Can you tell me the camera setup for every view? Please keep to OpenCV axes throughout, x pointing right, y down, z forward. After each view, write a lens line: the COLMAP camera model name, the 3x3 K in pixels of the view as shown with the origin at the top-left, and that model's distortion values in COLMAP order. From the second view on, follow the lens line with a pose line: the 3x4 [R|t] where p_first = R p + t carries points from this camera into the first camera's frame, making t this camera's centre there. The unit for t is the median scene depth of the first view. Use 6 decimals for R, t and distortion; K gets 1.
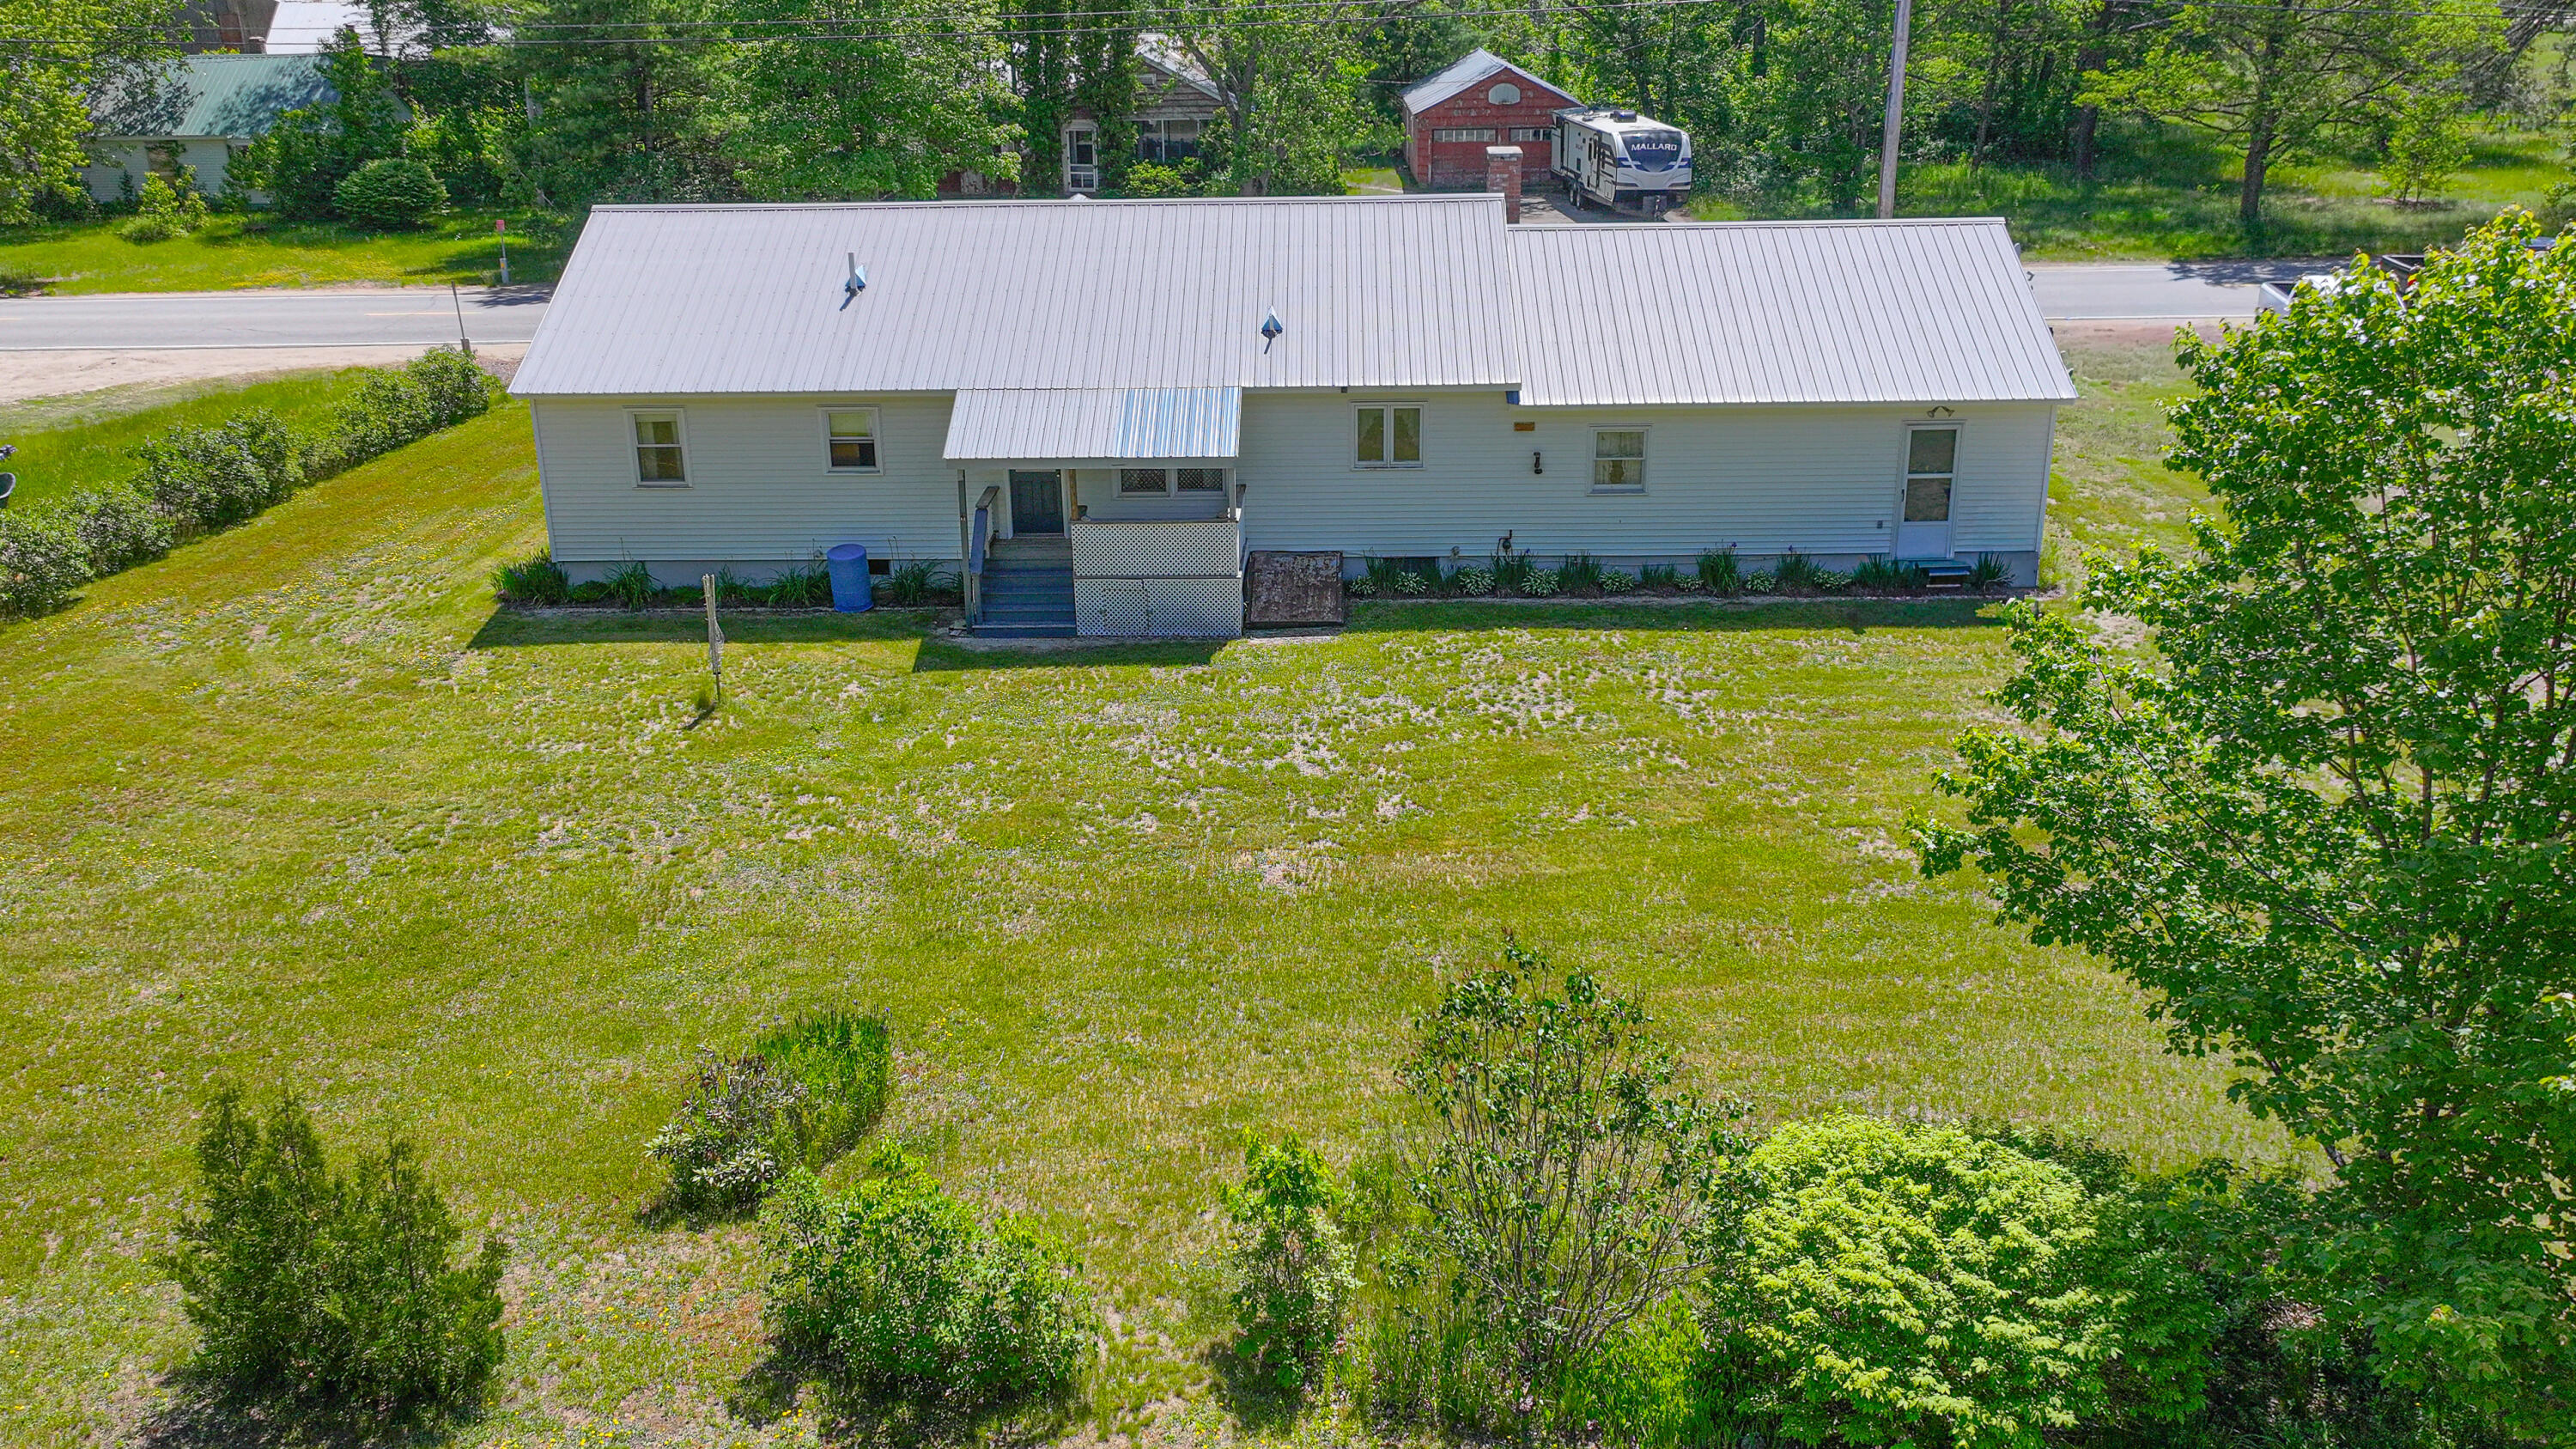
lens RADIAL K [[2155.4, 0, 1288.0], [0, 2155.4, 724.5], [0, 0, 1]] dist [-0.006227, -0.002458]
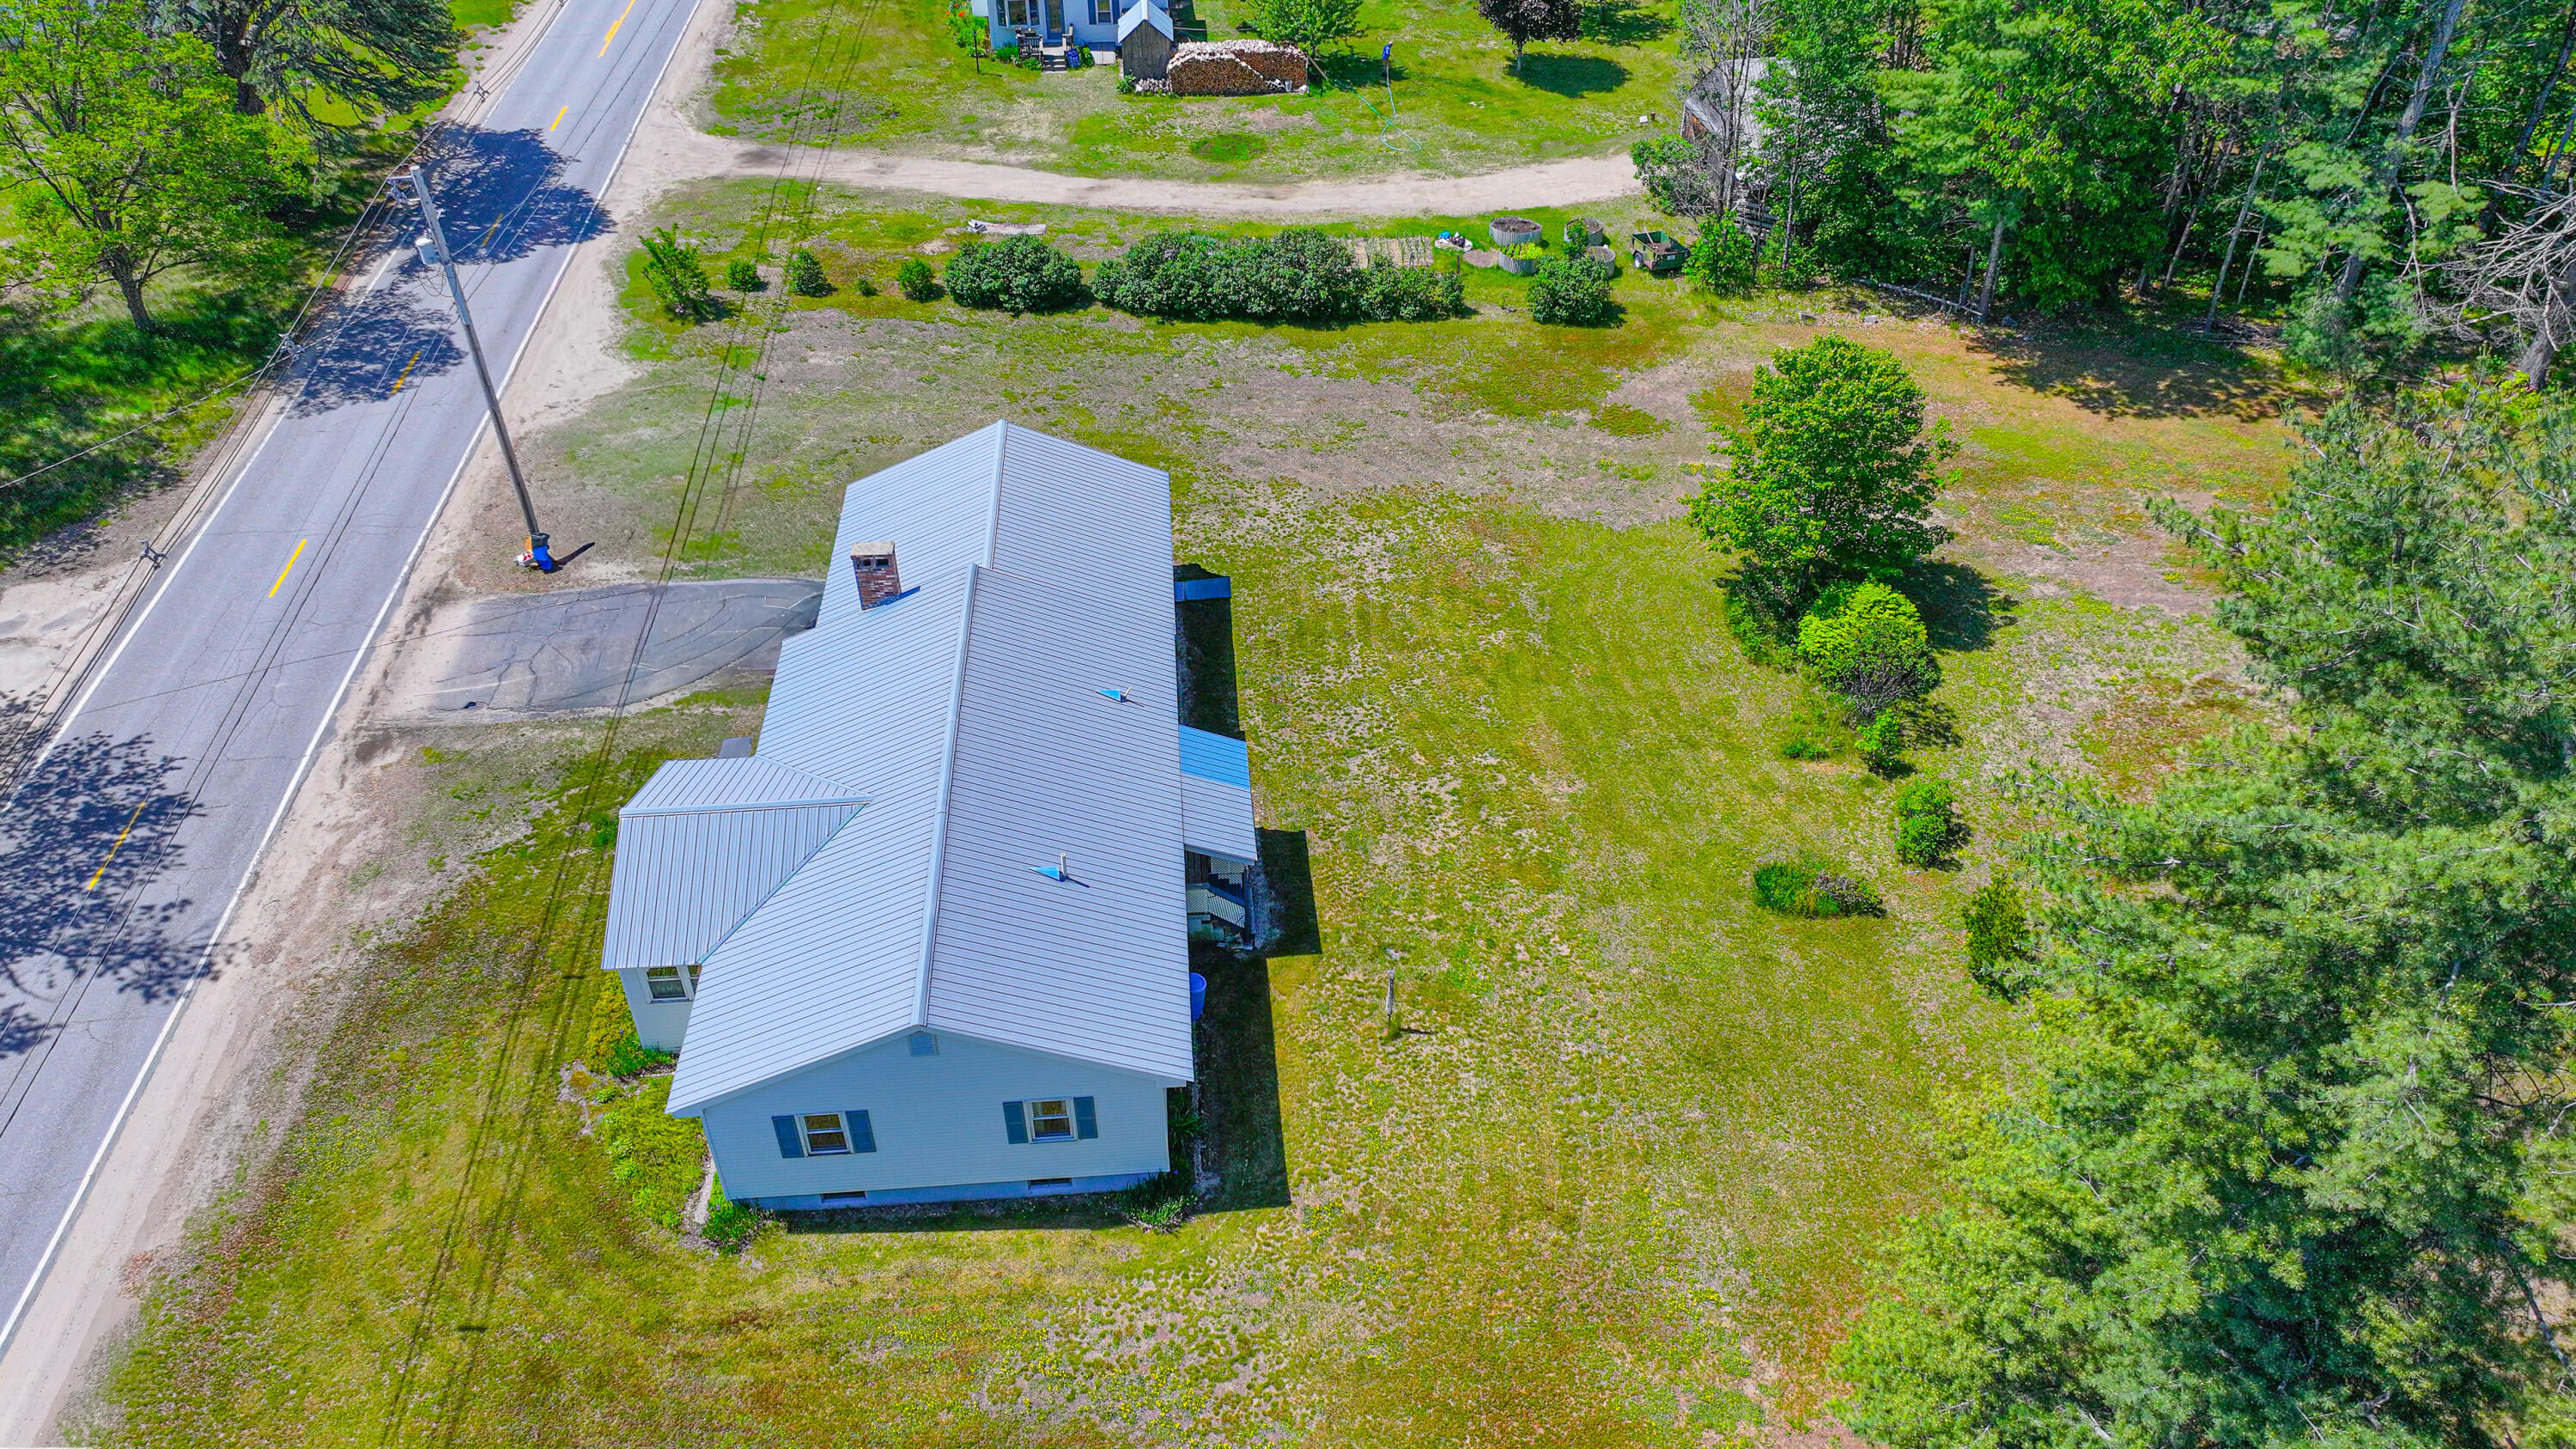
lens RADIAL K [[1802.1, 0, 1295.0], [0, 1802.1, 722.9], [0, 0, 1]] dist [0.009115, 0.002249]
pose [[-0.099571, -0.614110, 0.782914, -1.118980], [0.355683, 0.712871, 0.604404, -0.970541], [-0.929288, 0.338650, 0.147447, 0.739635]]
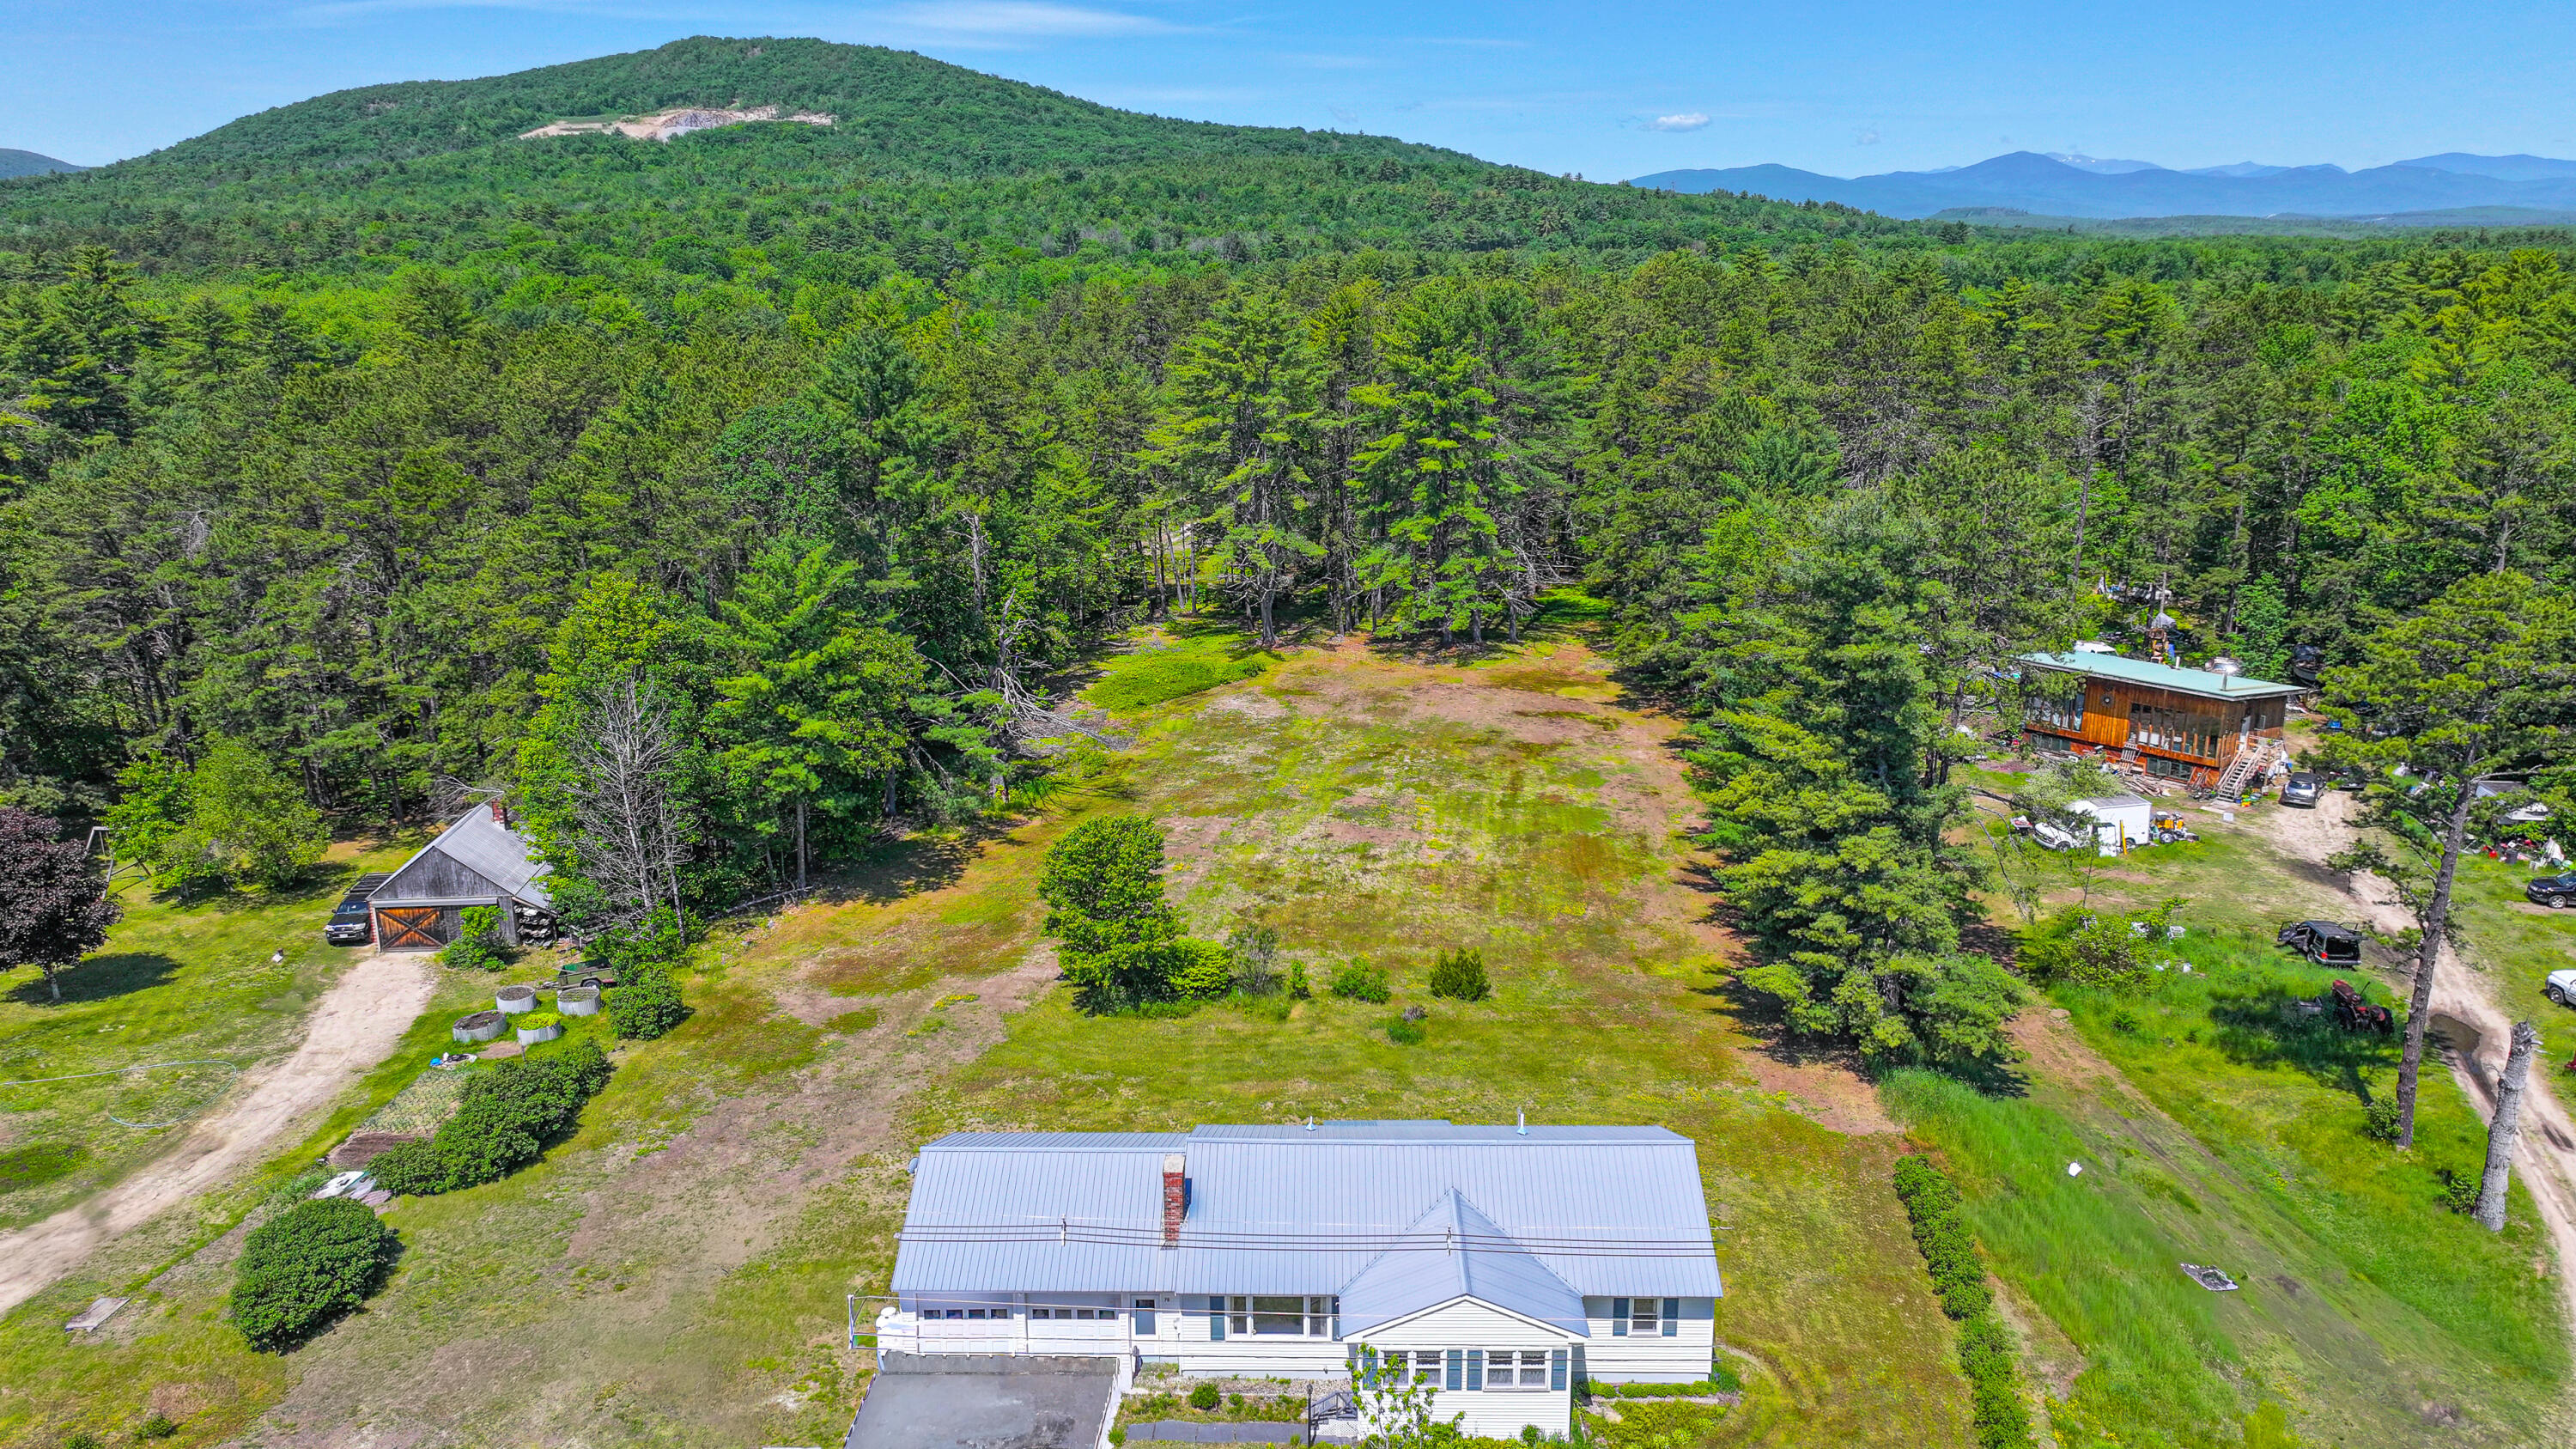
lens RADIAL K [[1830.9, 0, 1296.5], [0, 1830.9, 717.0], [0, 0, 1]] dist [0.006739, 0.010290]
pose [[-0.999882, 0.013772, -0.006744, 0.014361], [0.007266, 0.812779, 0.582527, -1.648155], [0.013504, 0.582410, -0.812783, 2.358218]]
